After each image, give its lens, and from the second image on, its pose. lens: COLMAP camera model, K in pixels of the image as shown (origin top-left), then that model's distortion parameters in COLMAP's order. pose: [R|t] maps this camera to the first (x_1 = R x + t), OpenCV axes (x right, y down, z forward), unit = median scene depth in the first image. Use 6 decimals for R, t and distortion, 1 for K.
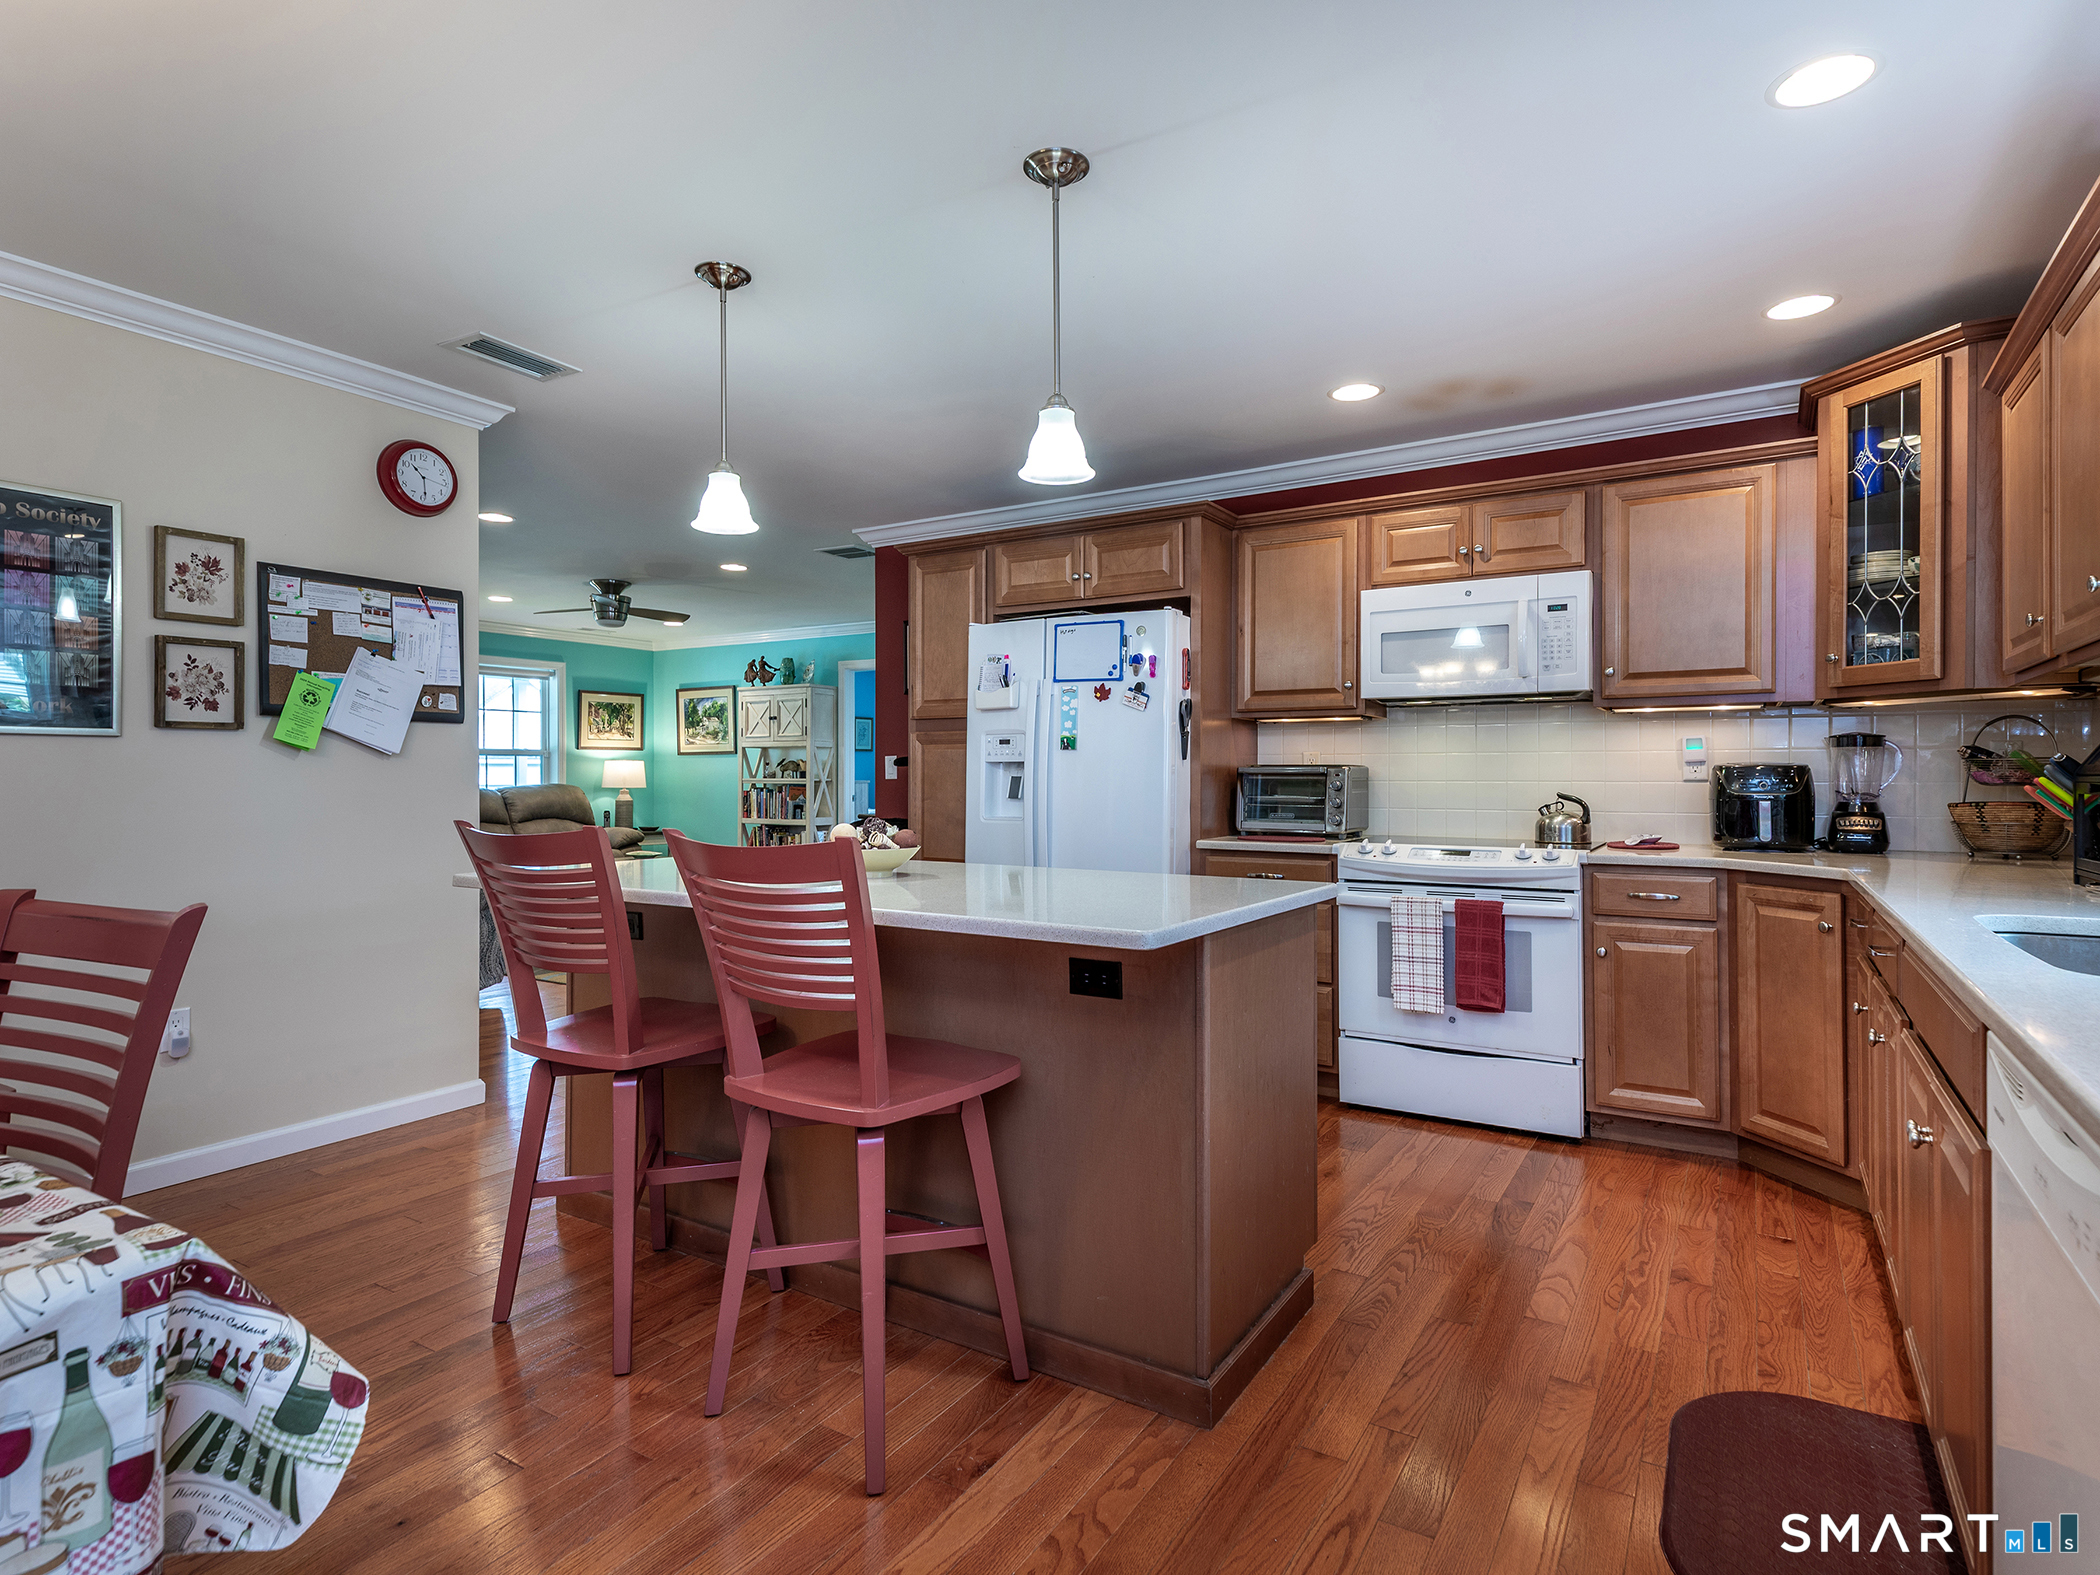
lens RADIAL K [[1122.5, 0, 1052.6], [0, 1122.5, 779.2], [0, 0, 1]] dist [-0.001680, 0.000083]
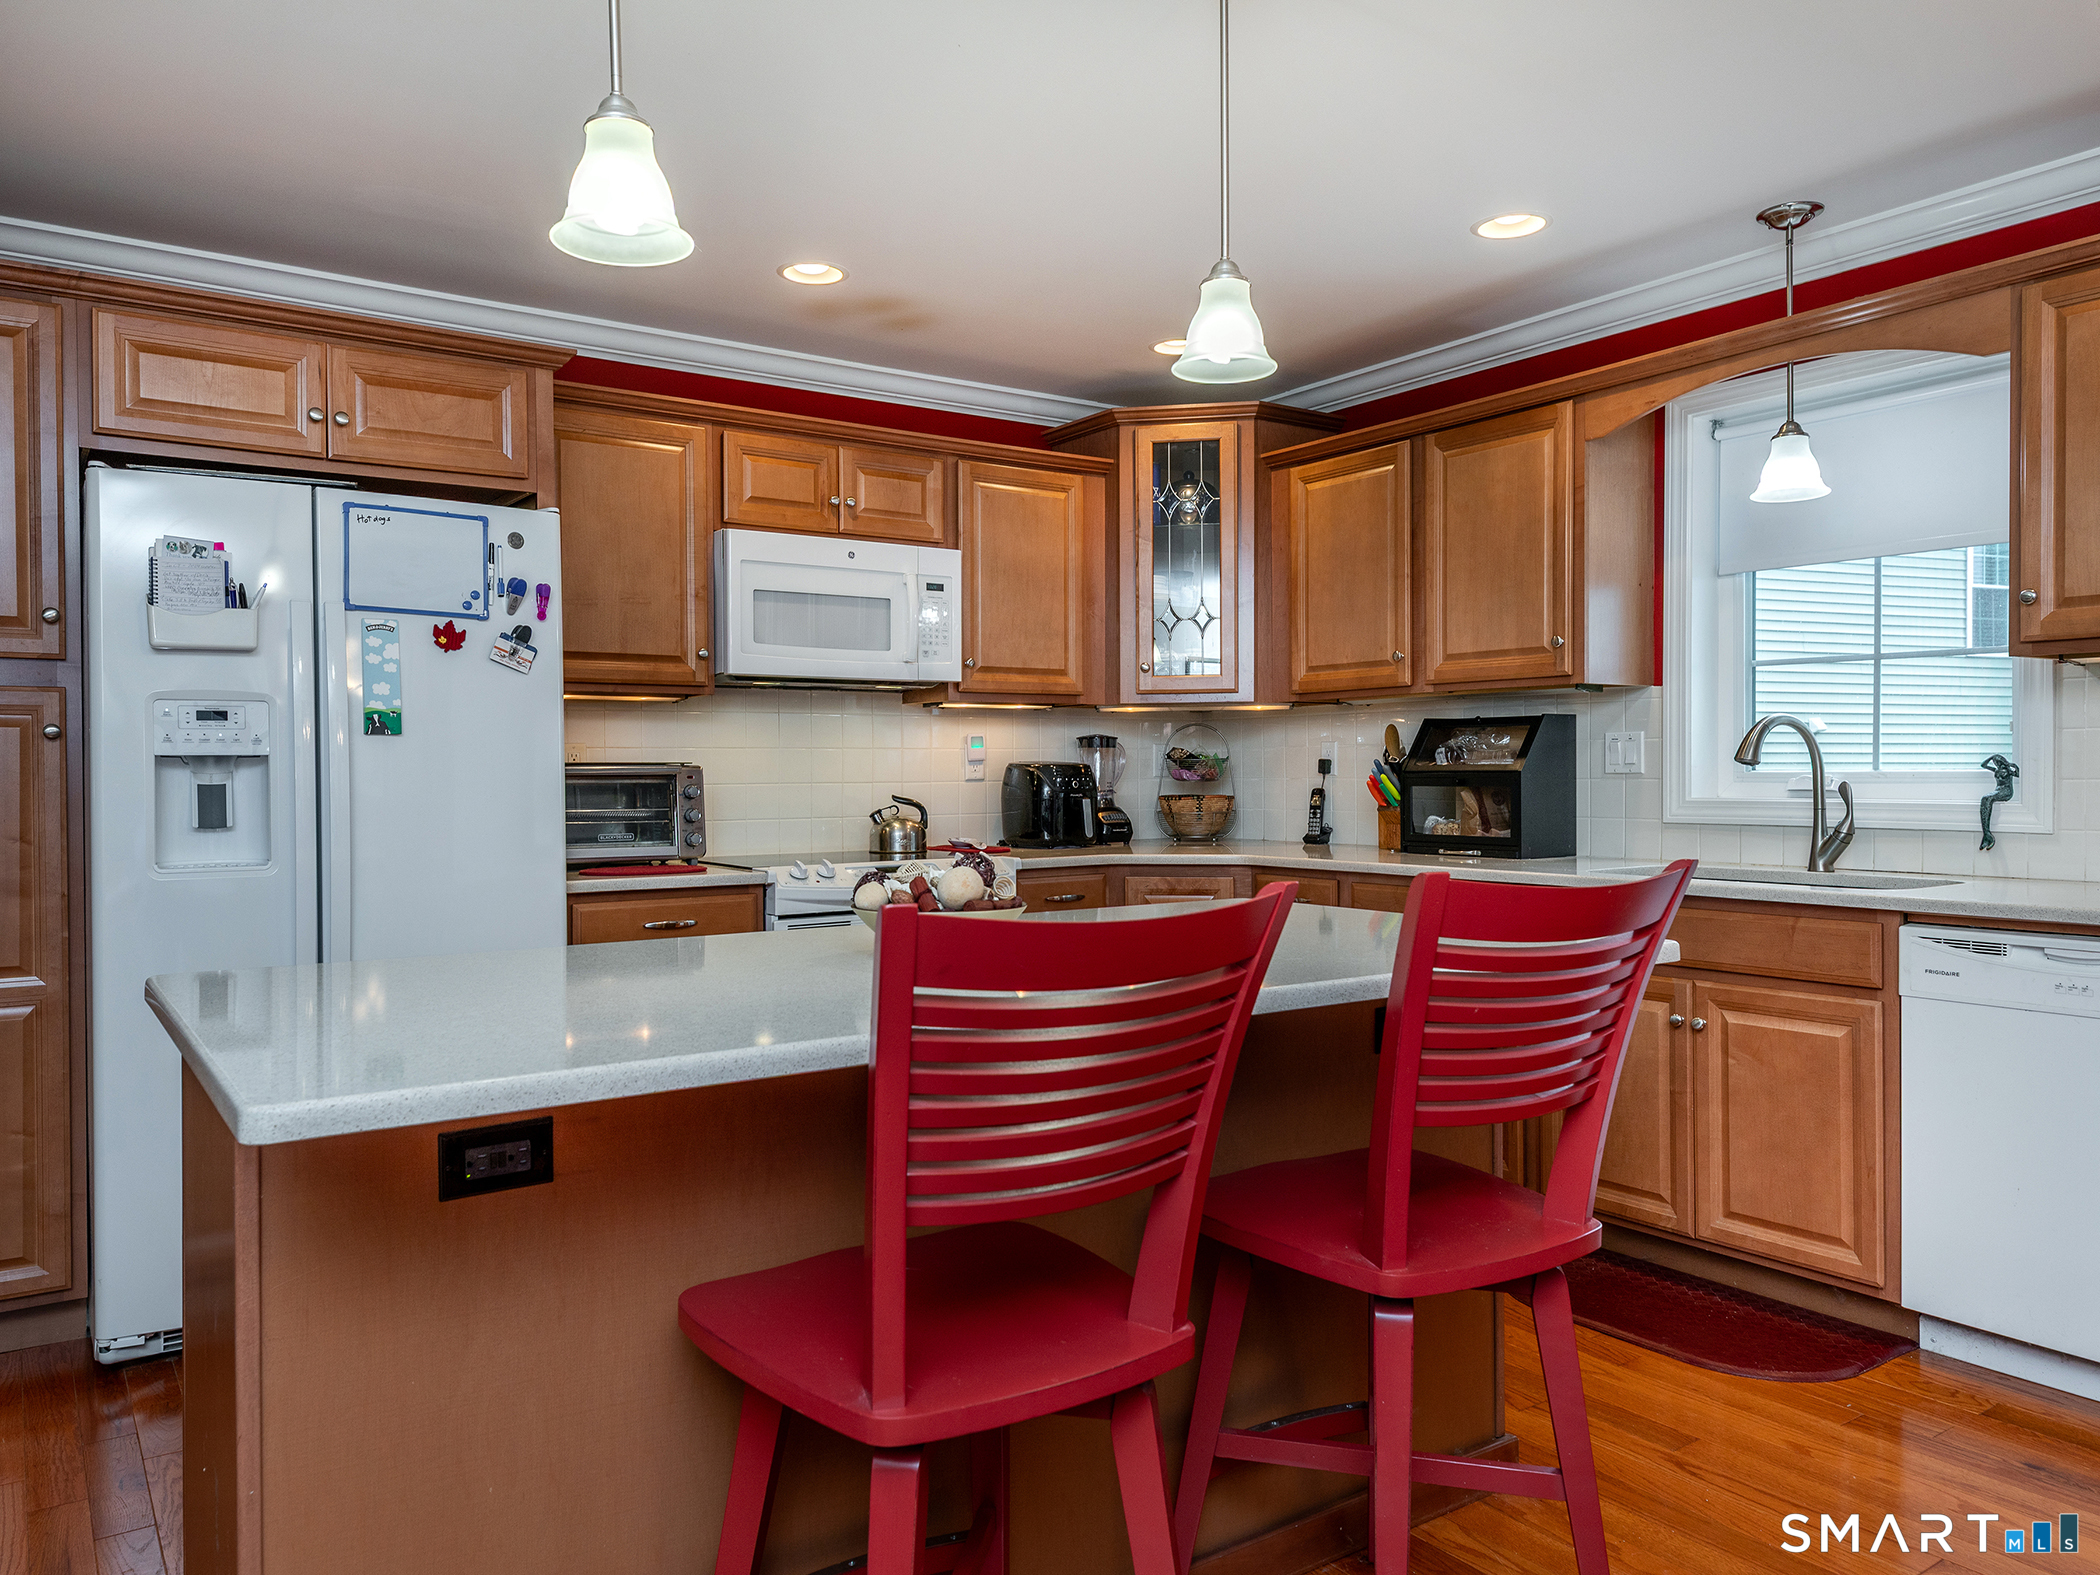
lens RADIAL K [[1453.2, 0, 1048.6], [0, 1453.2, 788.9], [0, 0, 1]] dist [0.005971, 0.001248]
pose [[0.388598, -0.013858, 0.921303, -0.533436], [0.010647, 0.999888, 0.010549, -0.003772], [-0.921346, 0.005710, 0.388702, 0.433089]]
